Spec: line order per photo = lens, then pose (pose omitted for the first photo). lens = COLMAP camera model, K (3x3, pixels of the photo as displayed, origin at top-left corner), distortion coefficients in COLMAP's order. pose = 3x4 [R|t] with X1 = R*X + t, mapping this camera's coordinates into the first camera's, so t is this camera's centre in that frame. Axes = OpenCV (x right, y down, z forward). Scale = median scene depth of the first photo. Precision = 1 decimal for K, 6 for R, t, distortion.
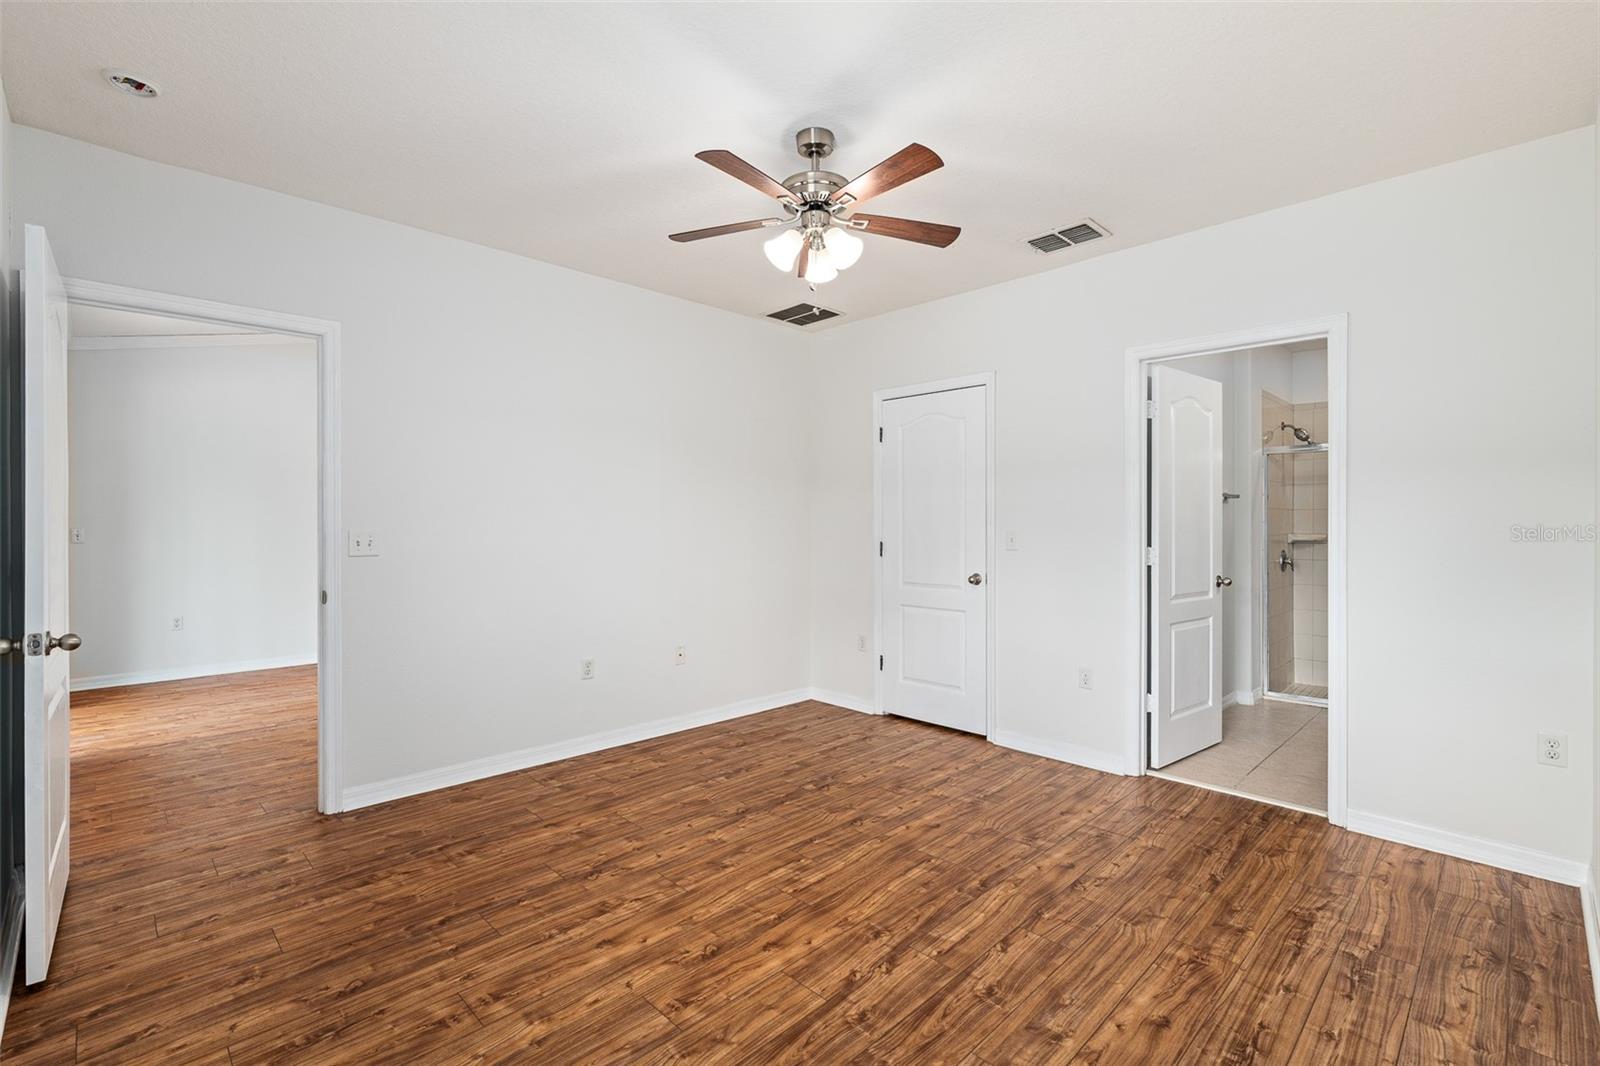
lens RADIAL K [[720.0, 0, 794.2], [0, 720.0, 520.4], [0, 0, 1]] dist [-0.005531, 0.000504]
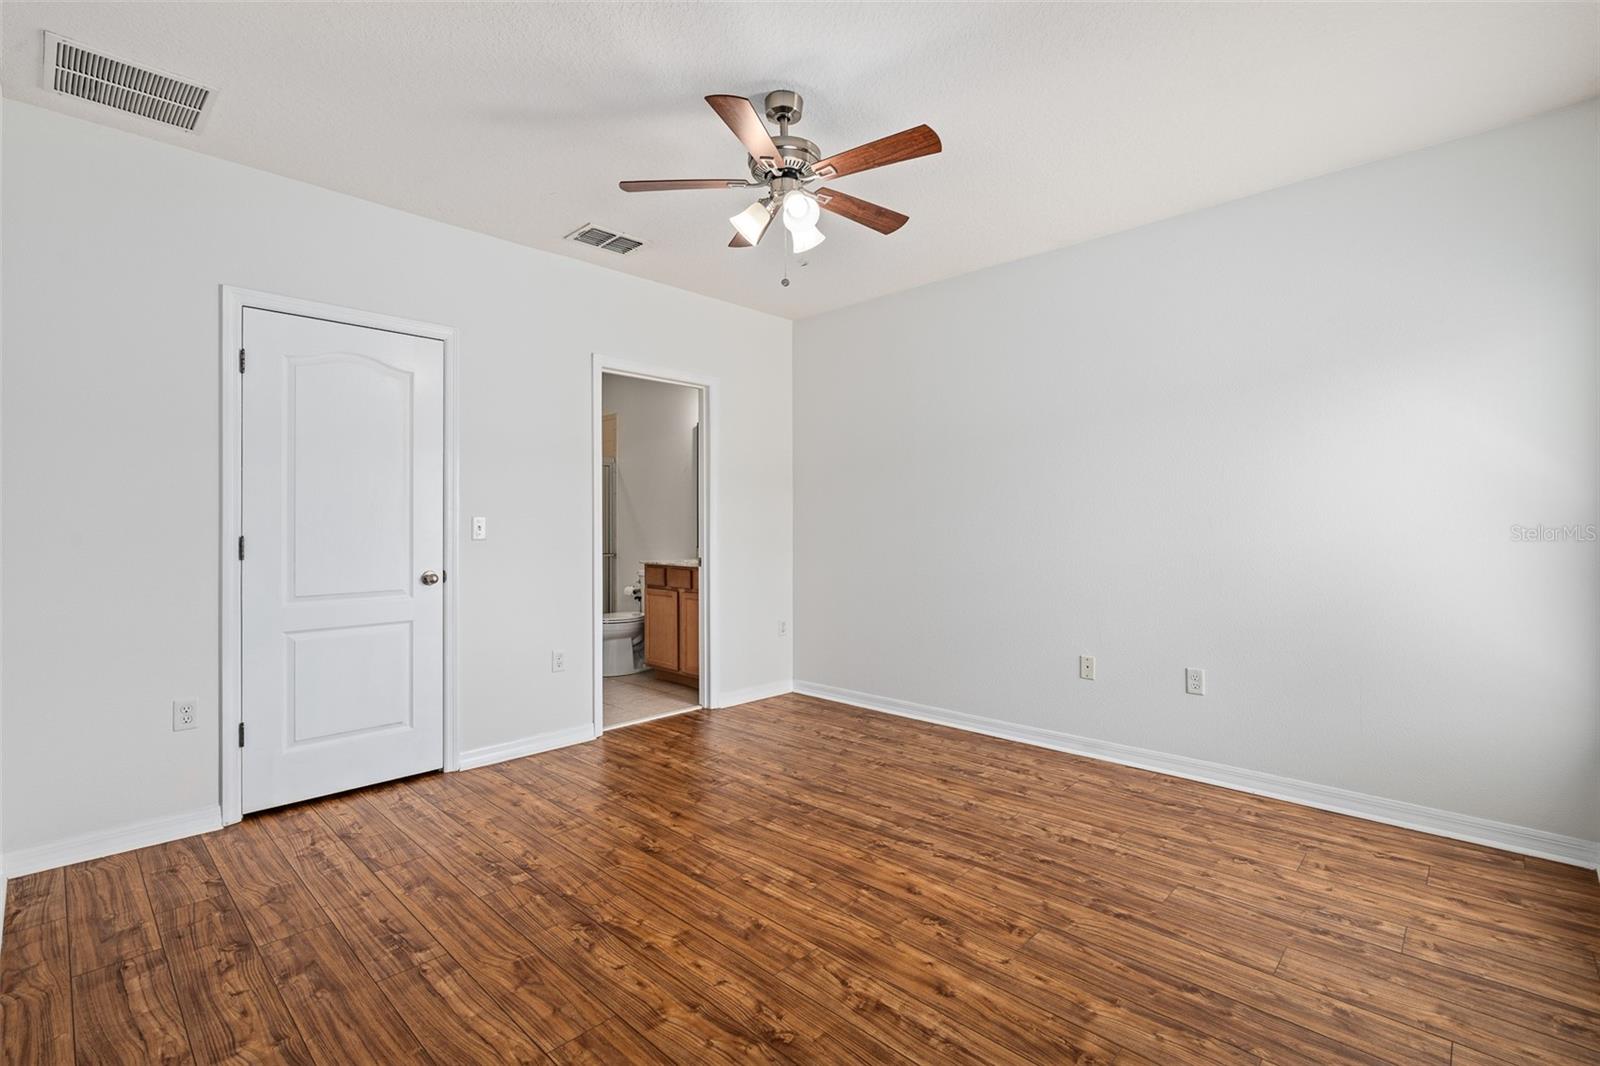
lens RADIAL K [[723.3, 0, 803.7], [0, 723.3, 521.9], [0, 0, 1]] dist [-0.002862, 0.000525]
pose [[-0.038884, 0.004445, 0.999234, -0.828642], [-0.002588, 0.999986, -0.004549, 0.031319], [-0.999240, -0.002763, -0.038872, 0.897327]]
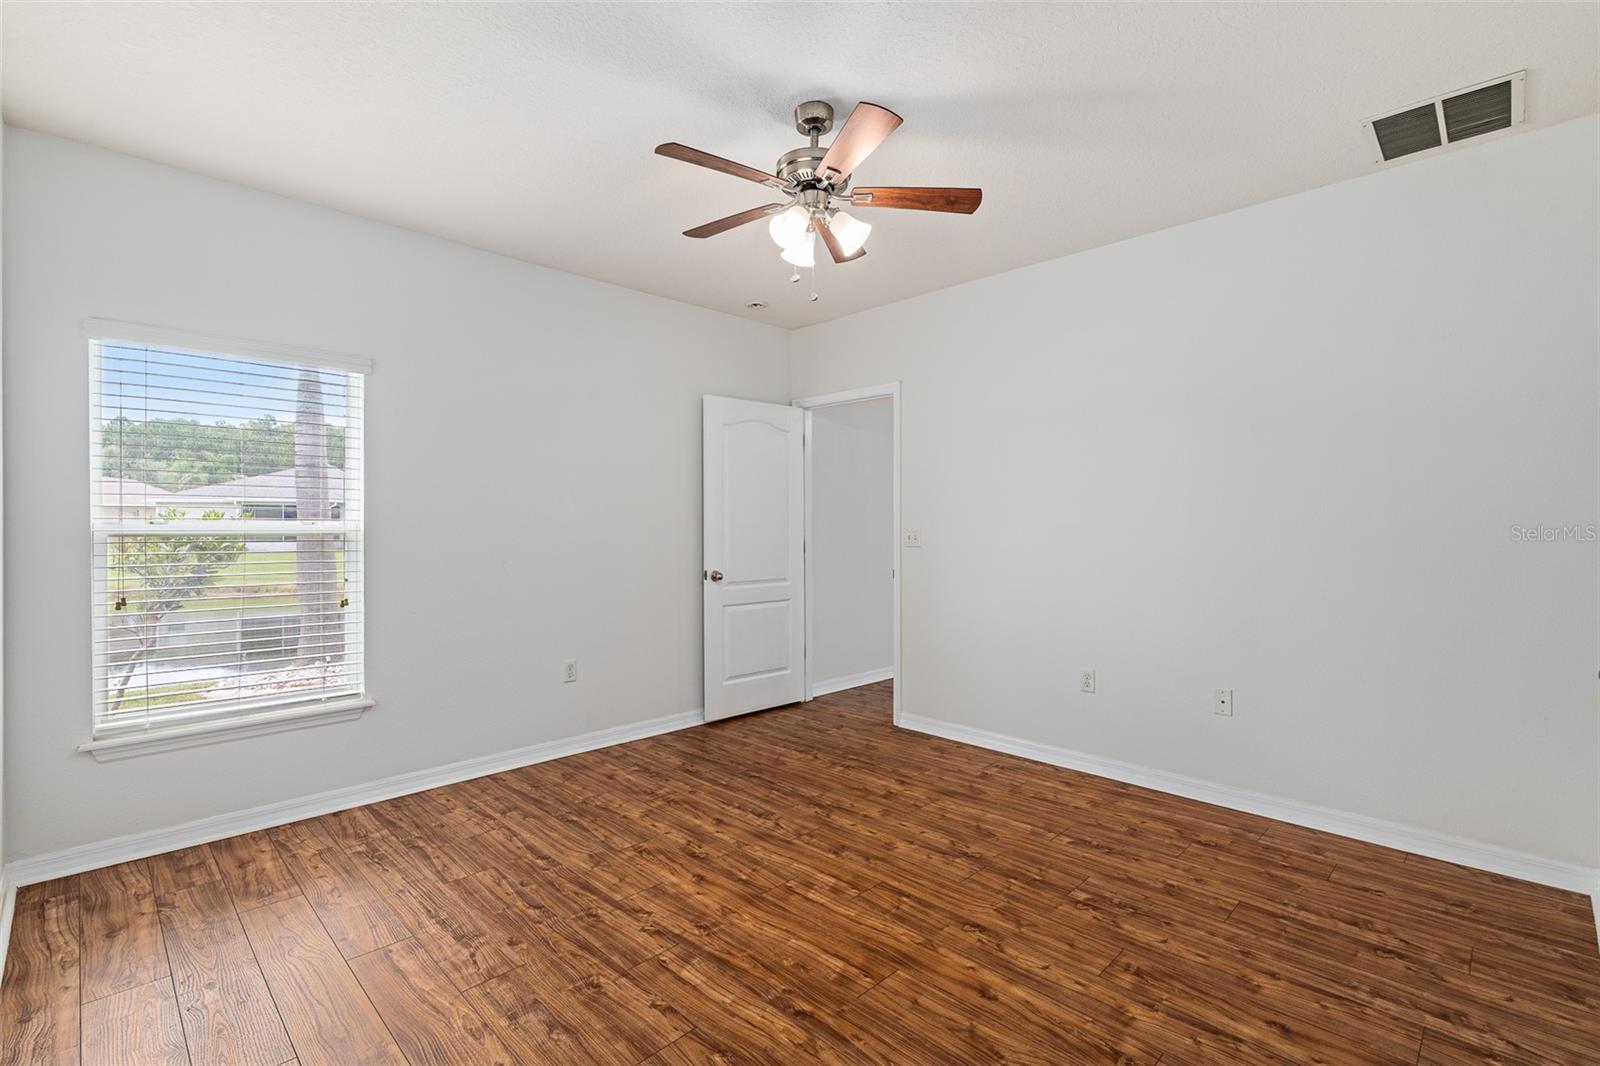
lens RADIAL K [[723.3, 0, 803.7], [0, 723.3, 521.9], [0, 0, 1]] dist [-0.002862, 0.000525]
pose [[0.013241, -0.004890, -0.999900, 0.867173], [0.006415, 0.999968, -0.004806, 0.008060], [0.999892, -0.006351, 0.013272, 0.862003]]
